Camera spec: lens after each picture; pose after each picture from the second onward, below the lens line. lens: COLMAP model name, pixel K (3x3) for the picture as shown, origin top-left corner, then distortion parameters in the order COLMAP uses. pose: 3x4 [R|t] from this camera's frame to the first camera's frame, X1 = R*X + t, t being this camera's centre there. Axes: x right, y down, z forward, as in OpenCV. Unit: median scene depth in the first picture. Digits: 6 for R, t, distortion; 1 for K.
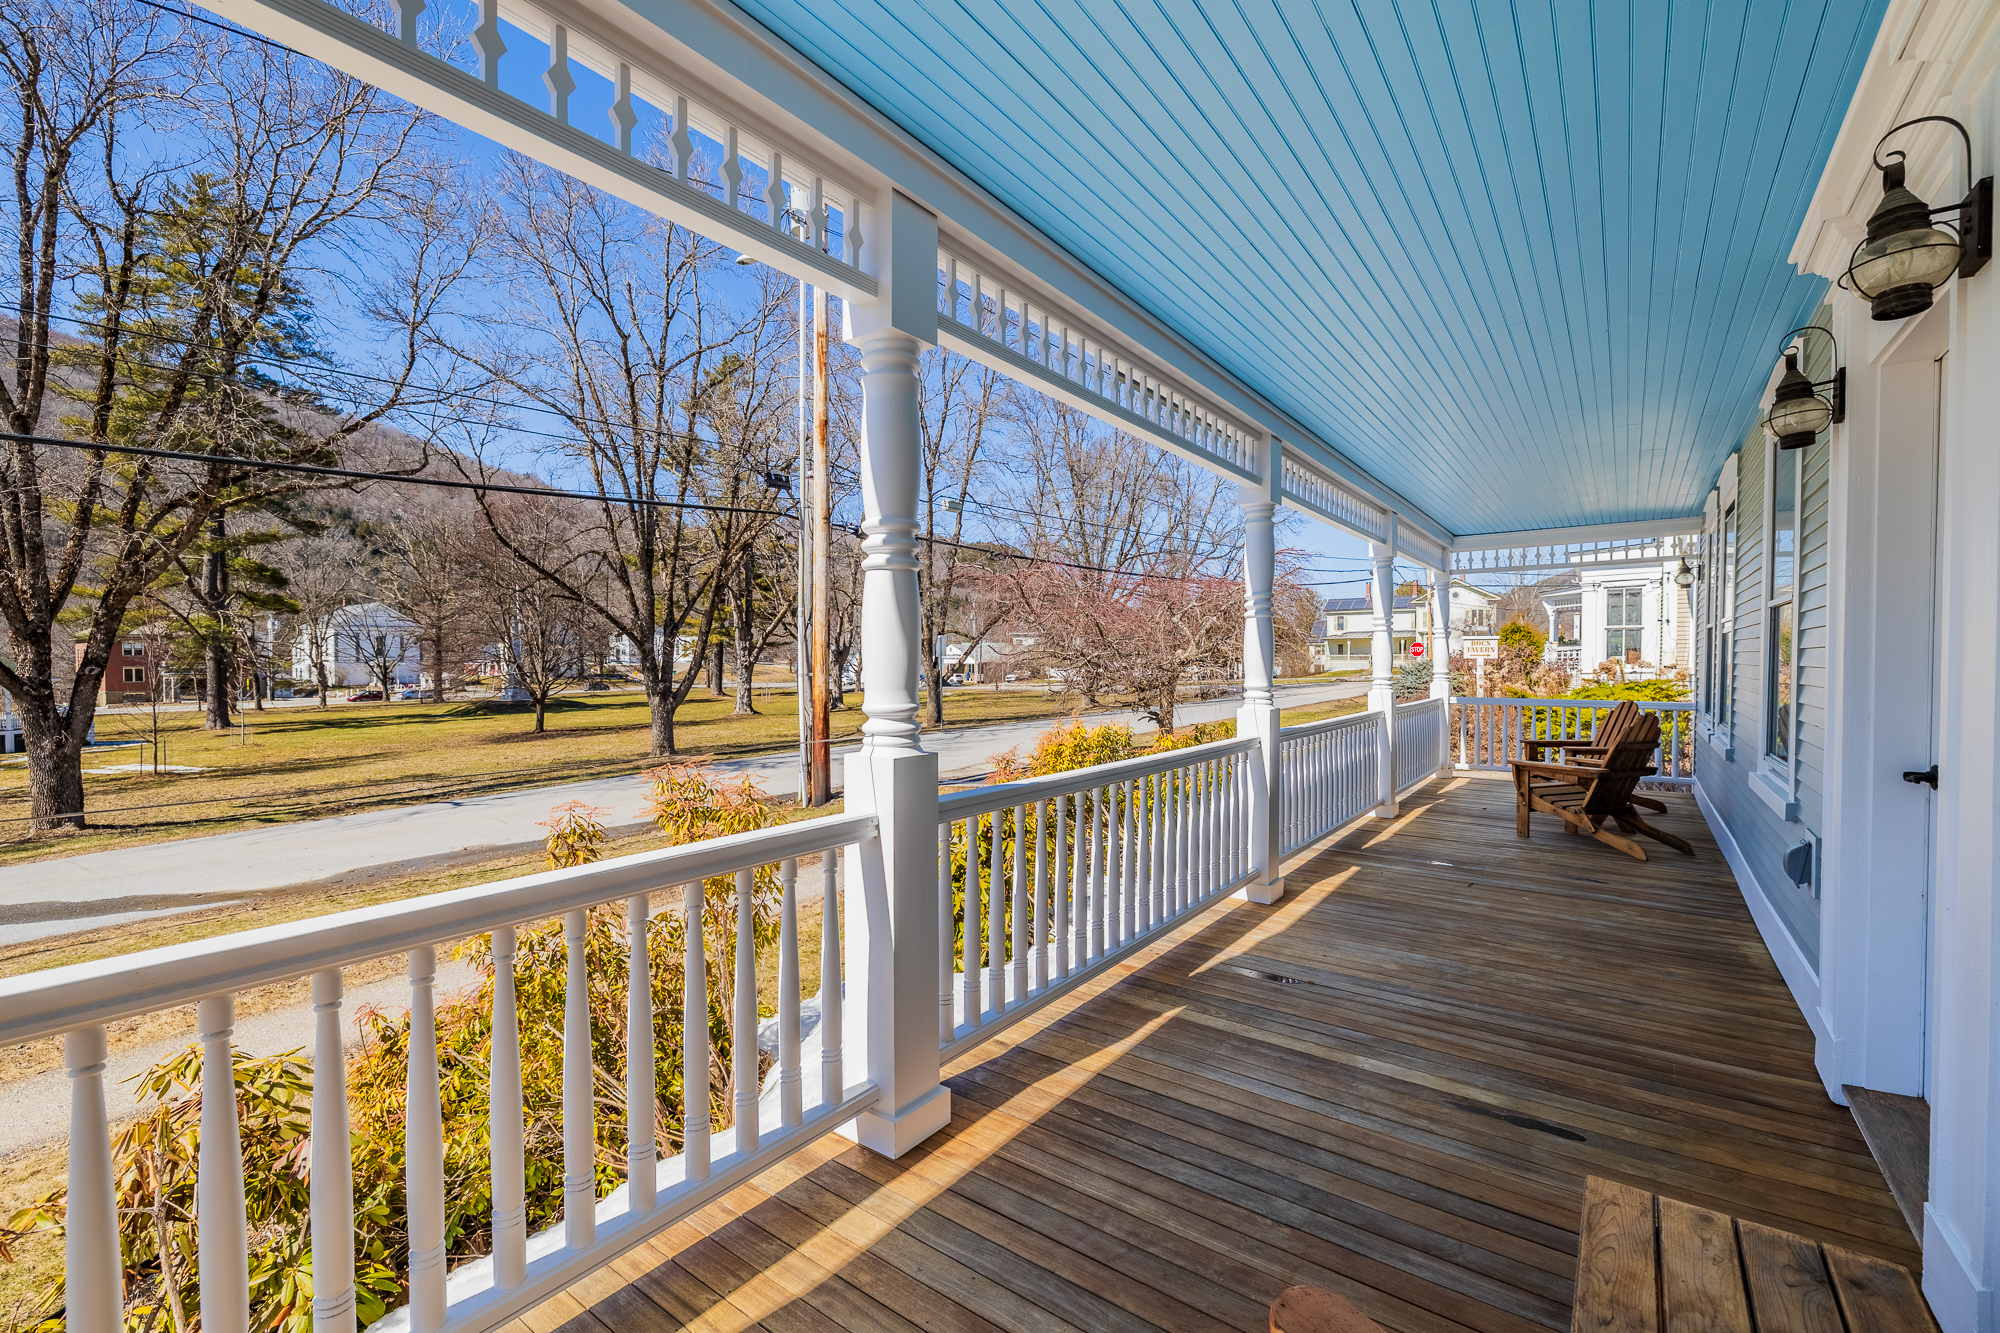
lens RADIAL K [[855.0, 0, 1000.0], [0, 855.0, 666.5], [0, 0, 1]] dist [0.000153, 0.000027]
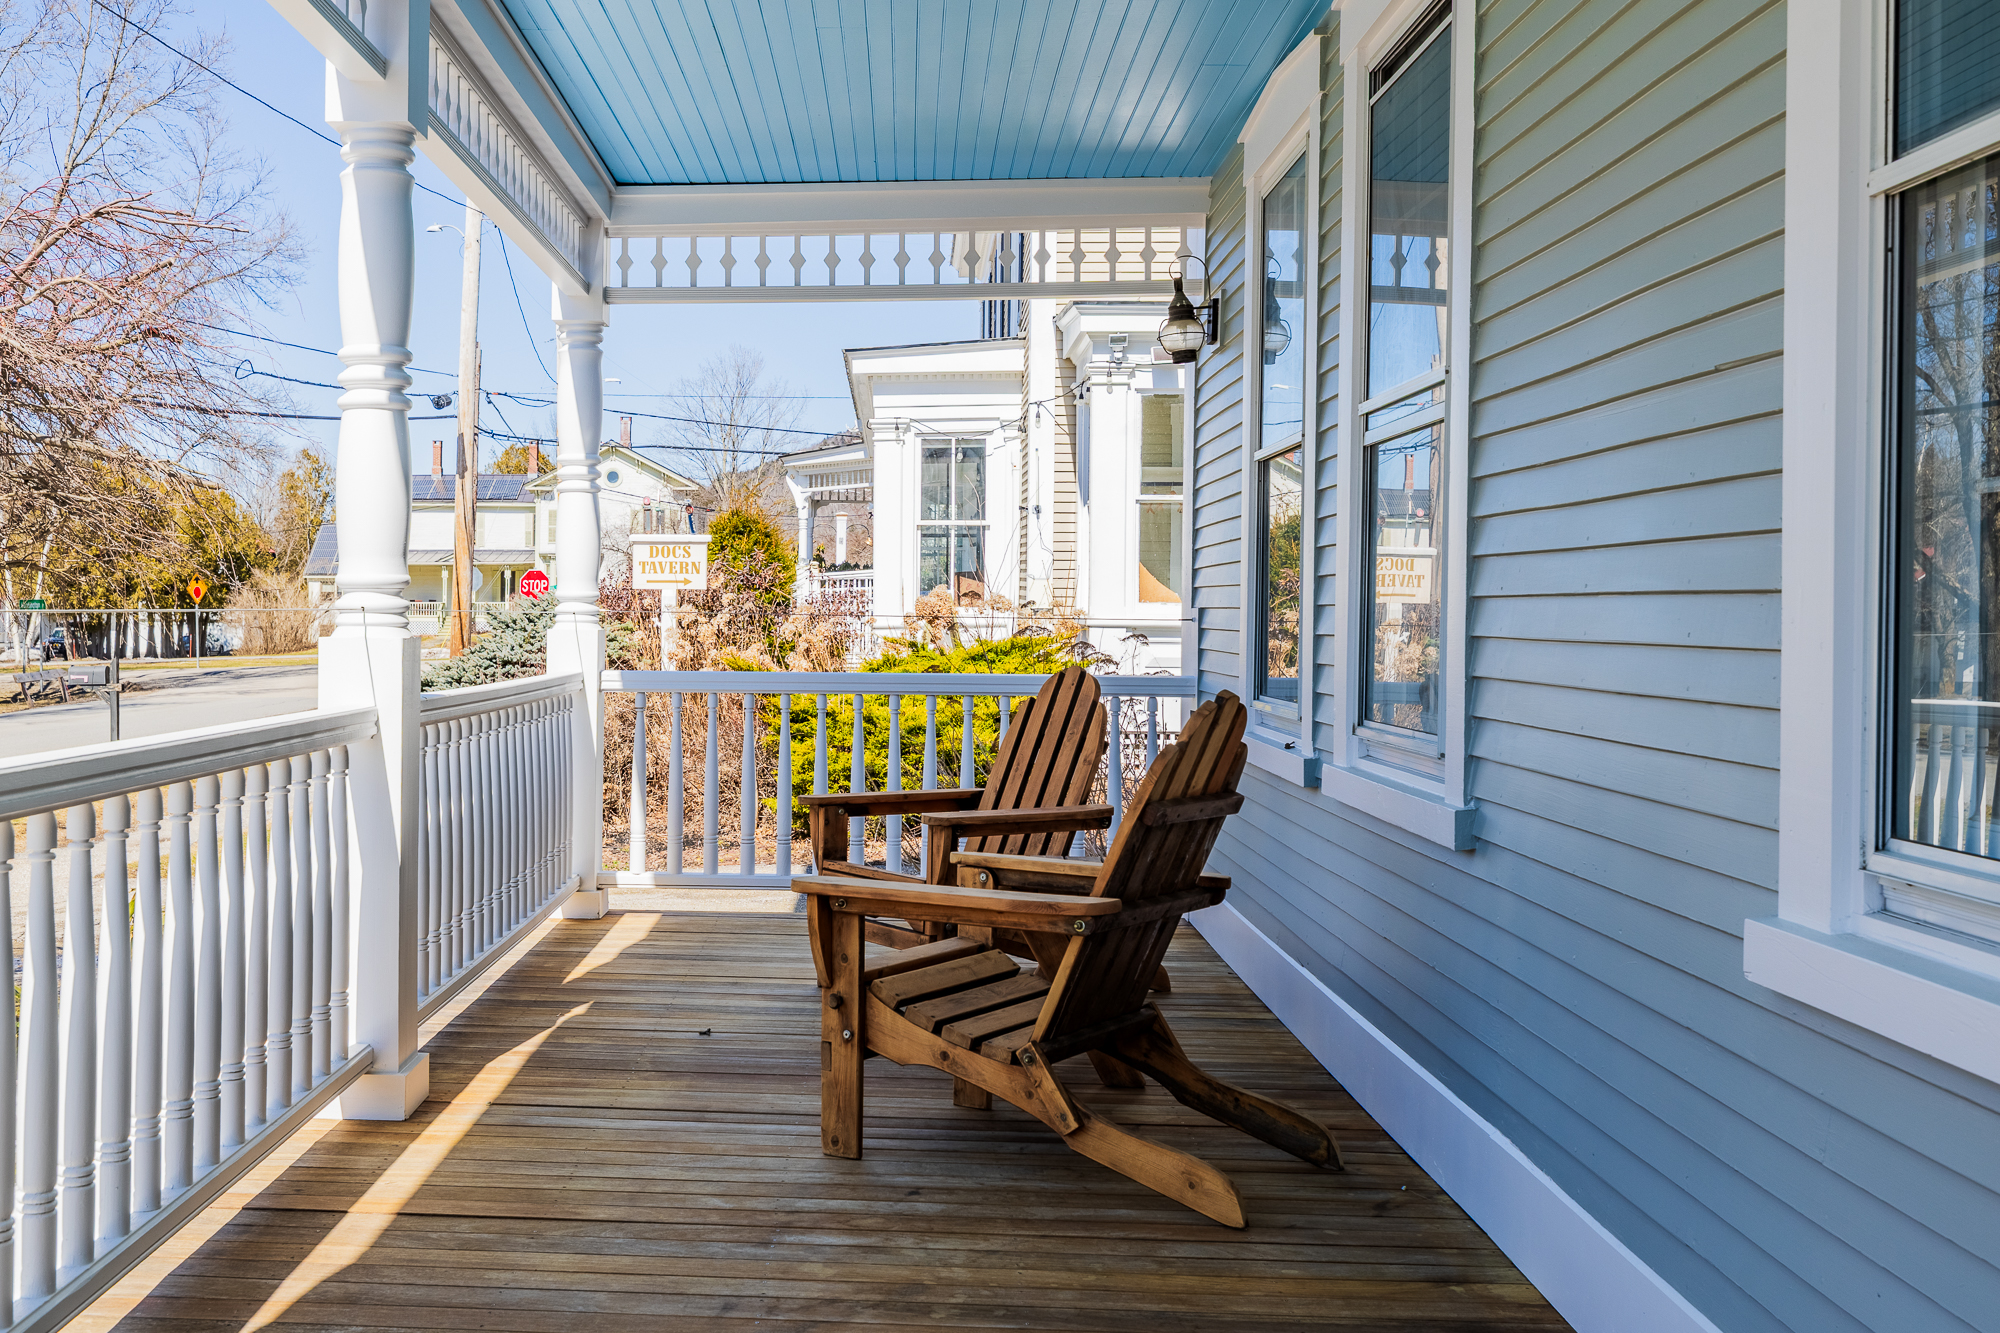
lens RADIAL K [[2040.7, 0, 1000.0], [0, 2040.7, 666.5], [0, 0, 1]] dist [-0.009975, -0.000243]
pose [[0.779191, -0.006307, 0.626755, 0.154281], [-0.005856, 0.999832, 0.017341, 0.019230], [-0.626760, -0.017183, 0.779023, 0.294127]]
